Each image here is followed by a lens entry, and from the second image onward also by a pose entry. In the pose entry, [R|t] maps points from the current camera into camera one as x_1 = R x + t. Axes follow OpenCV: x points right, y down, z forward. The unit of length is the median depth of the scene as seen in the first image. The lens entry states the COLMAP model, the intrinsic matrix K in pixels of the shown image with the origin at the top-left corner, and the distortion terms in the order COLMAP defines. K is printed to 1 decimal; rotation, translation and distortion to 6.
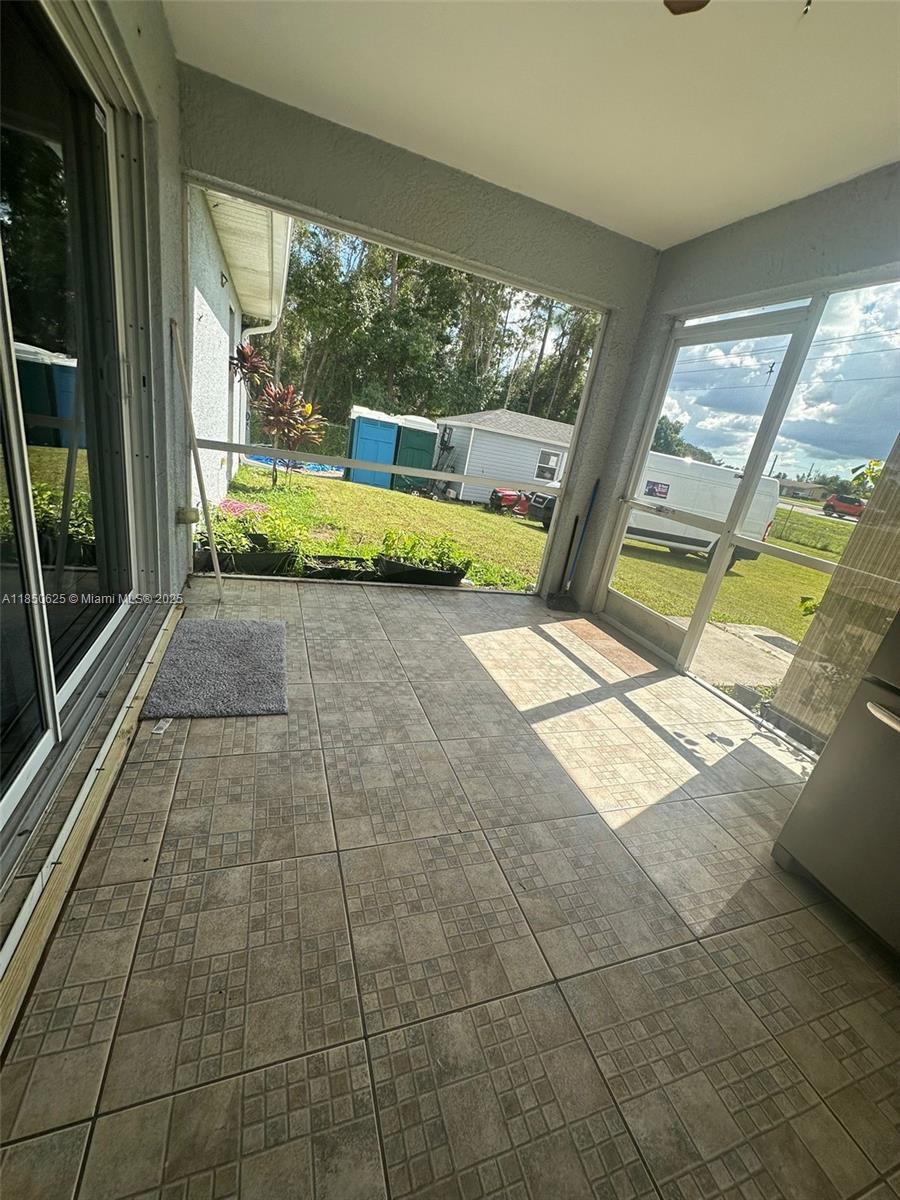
lens RADIAL K [[478.4, 0, 443.6], [0, 478.4, 604.8], [0, 0, 1]] dist [-0.000821, -0.000065]
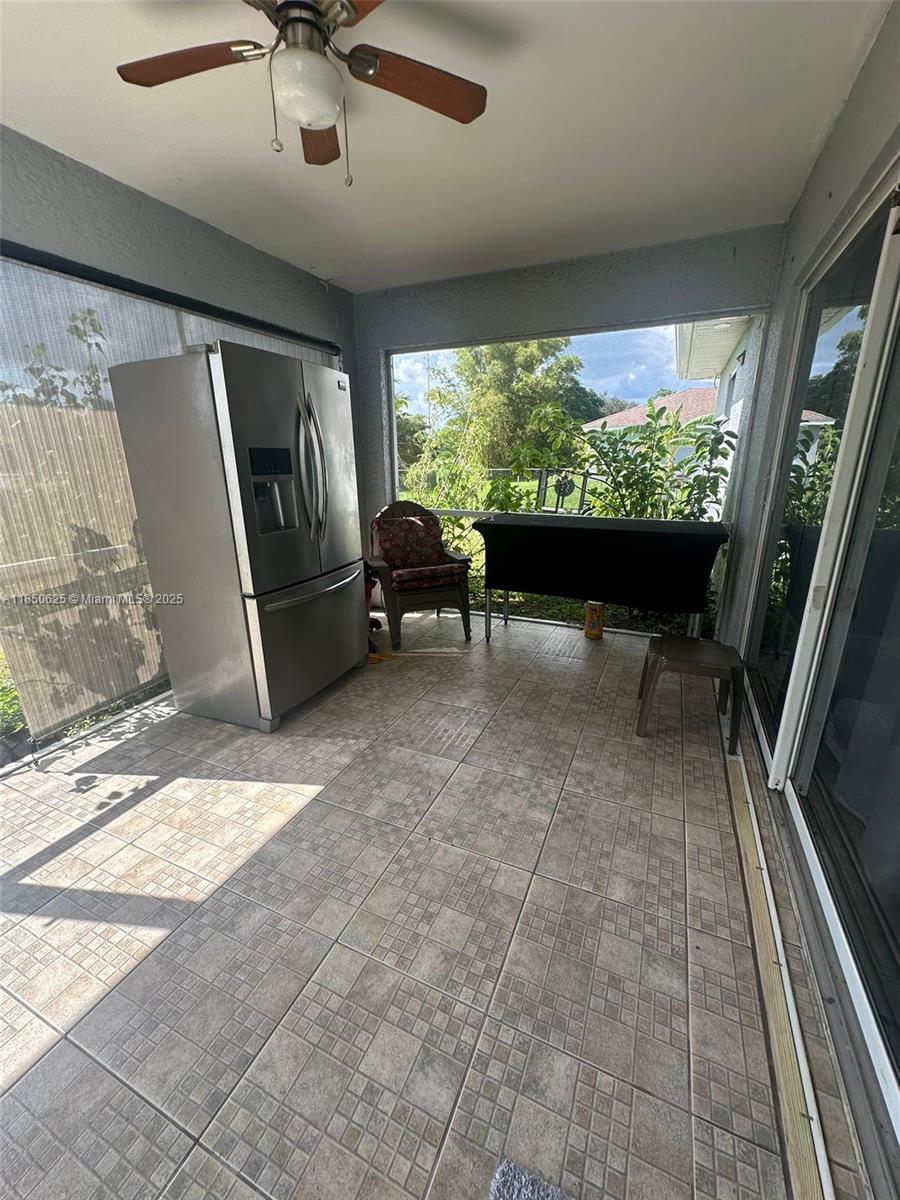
lens RADIAL K [[478.4, 0, 445.8], [0, 478.4, 599.0], [0, 0, 1]] dist [-0.000821, -0.000065]
pose [[-0.717716, -0.348883, 0.602631, -0.372135], [0.132674, 0.781064, 0.610194, -0.516871], [-0.683580, 0.517899, -0.514295, 0.971237]]
